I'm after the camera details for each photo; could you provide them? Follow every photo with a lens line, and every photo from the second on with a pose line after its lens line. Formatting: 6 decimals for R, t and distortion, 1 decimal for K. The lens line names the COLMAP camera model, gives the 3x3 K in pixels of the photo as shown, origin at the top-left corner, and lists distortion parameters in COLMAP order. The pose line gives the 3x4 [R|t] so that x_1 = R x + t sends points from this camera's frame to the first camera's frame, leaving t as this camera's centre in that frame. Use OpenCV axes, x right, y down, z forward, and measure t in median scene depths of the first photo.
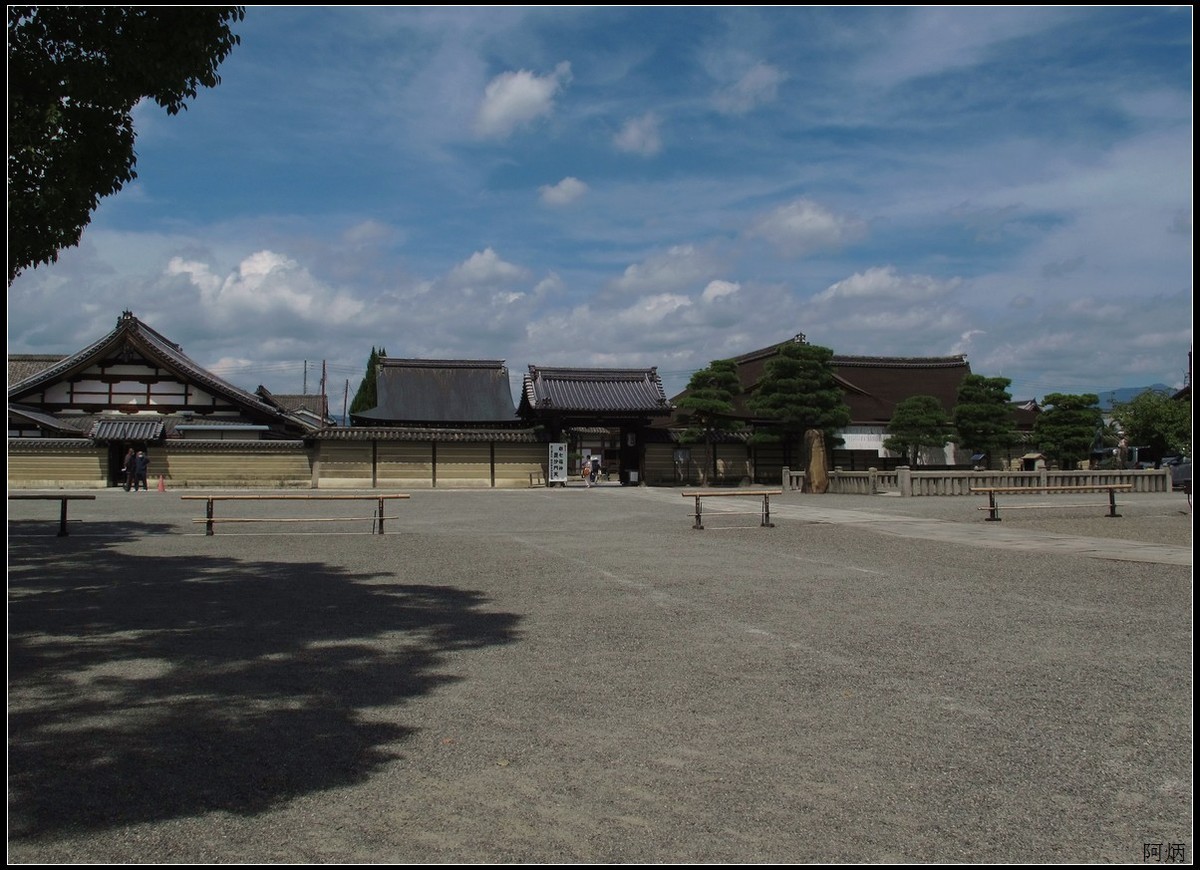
lens RADIAL K [[1307.1, 0, 600.0], [0, 1307.1, 435.0], [0, 0, 1]] dist [-0.003979, 0.006567]
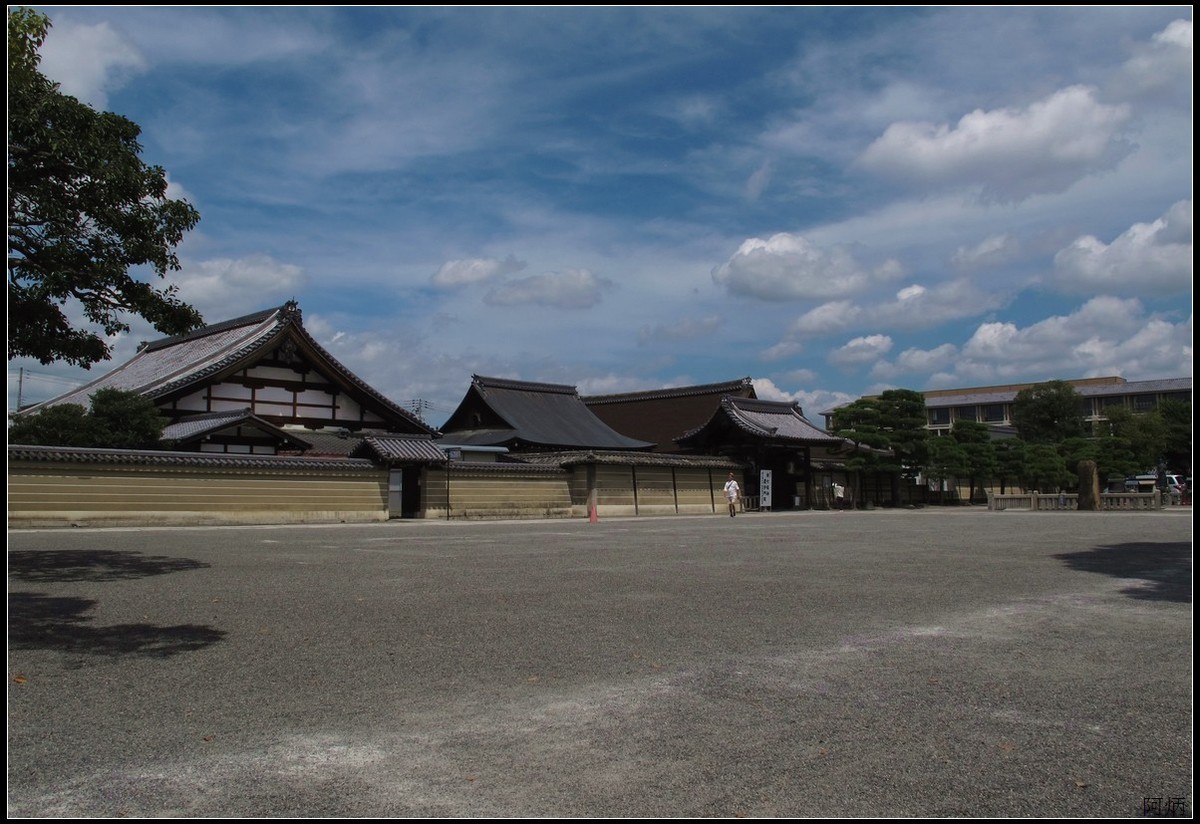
lens RADIAL K [[1045.1, 0, 600.0], [0, 1045.1, 412.0], [0, 0, 1]] dist [-0.092480, 0.007332]
pose [[0.793372, 0.043860, 0.607154, -0.646681], [-0.013145, 0.998403, -0.054946, 0.007402], [-0.608595, 0.035611, 0.792682, 0.403337]]
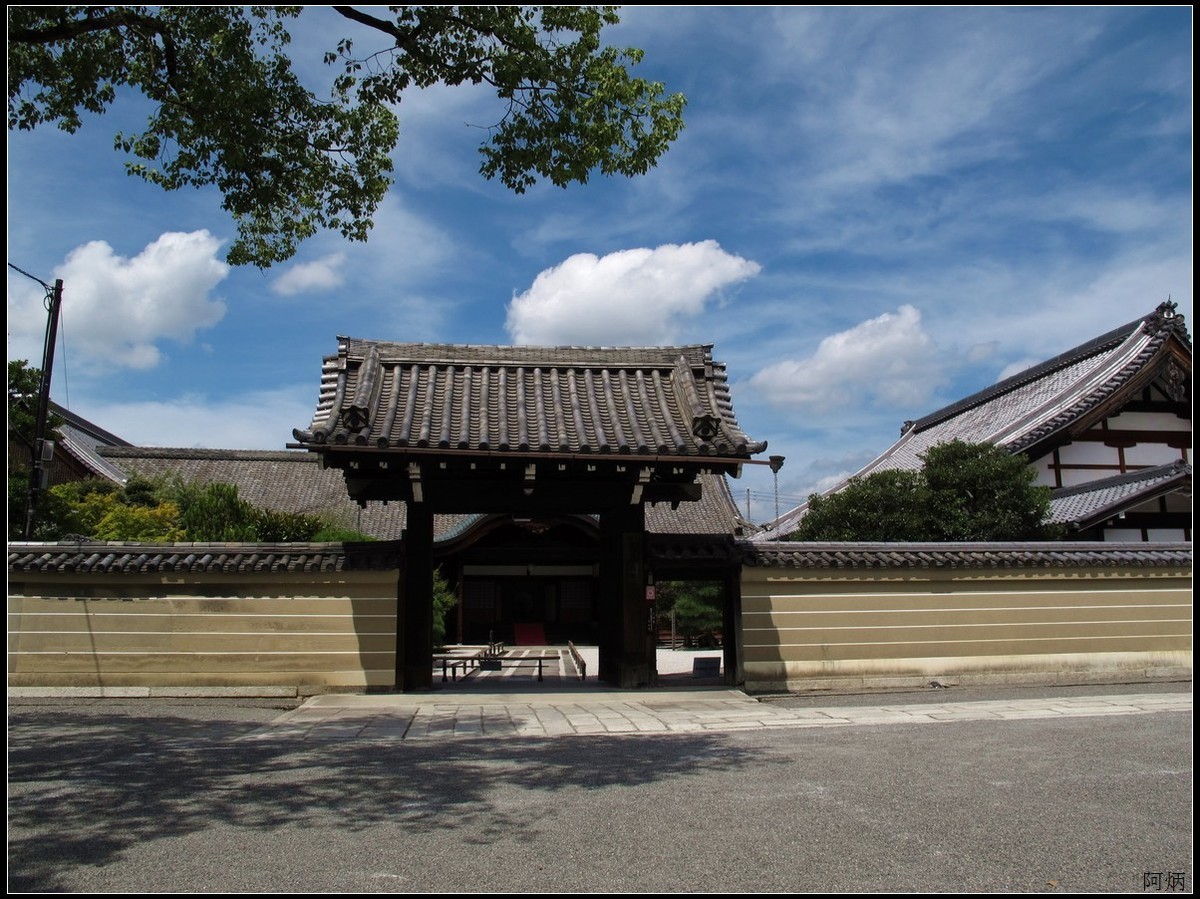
lens RADIAL K [[973.5, 0, 597.9], [0, 973.5, 427.0], [0, 0, 1]] dist [-0.134517, 0.130425]
pose [[0.999848, -0.017077, 0.003444, -0.635087], [0.017414, 0.985309, -0.169891, 0.012824], [-0.000492, 0.169925, 0.985457, 0.695077]]
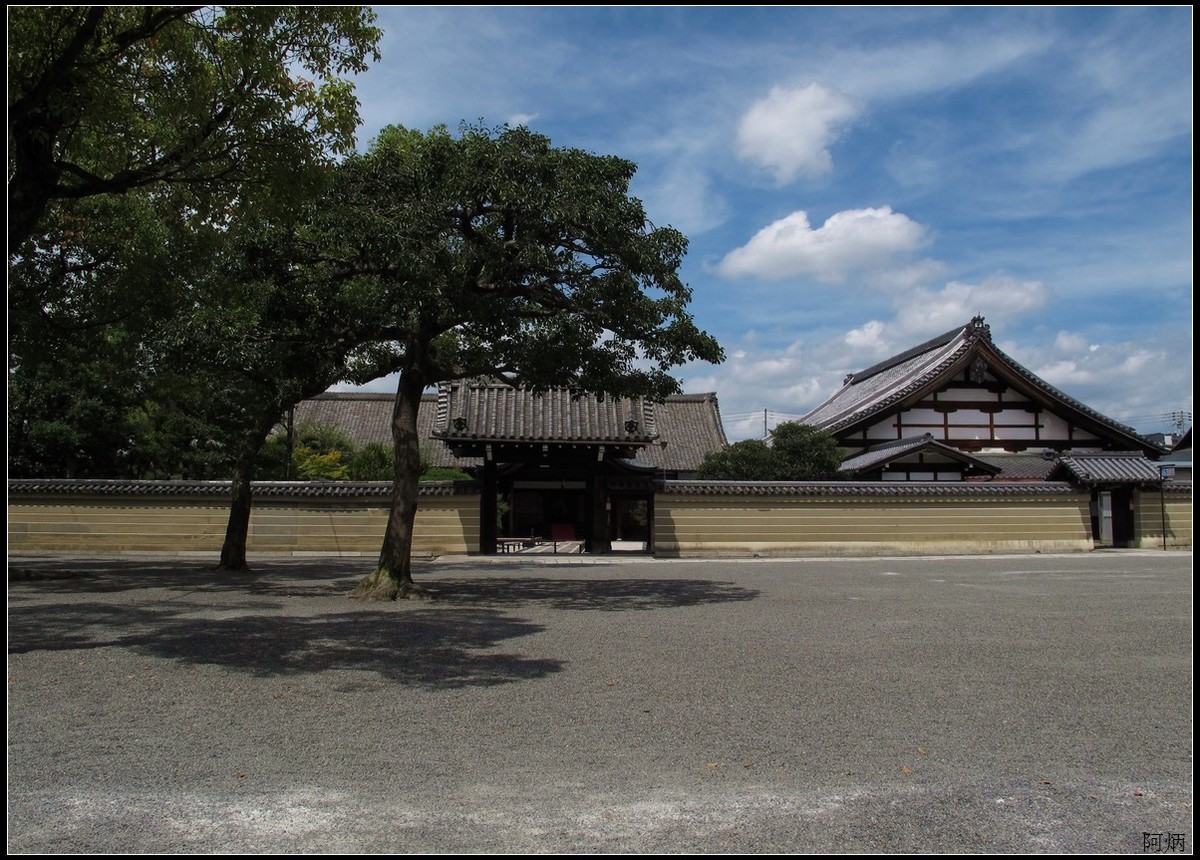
lens RADIAL K [[1065.2, 0, 602.2], [0, 1065.2, 409.6], [0, 0, 1]] dist [-0.074735, 0.011501]
pose [[0.998484, -0.015406, -0.052842, -0.594692], [0.011023, 0.996550, -0.082260, 0.008176], [0.053927, 0.081552, 0.995209, 0.406718]]
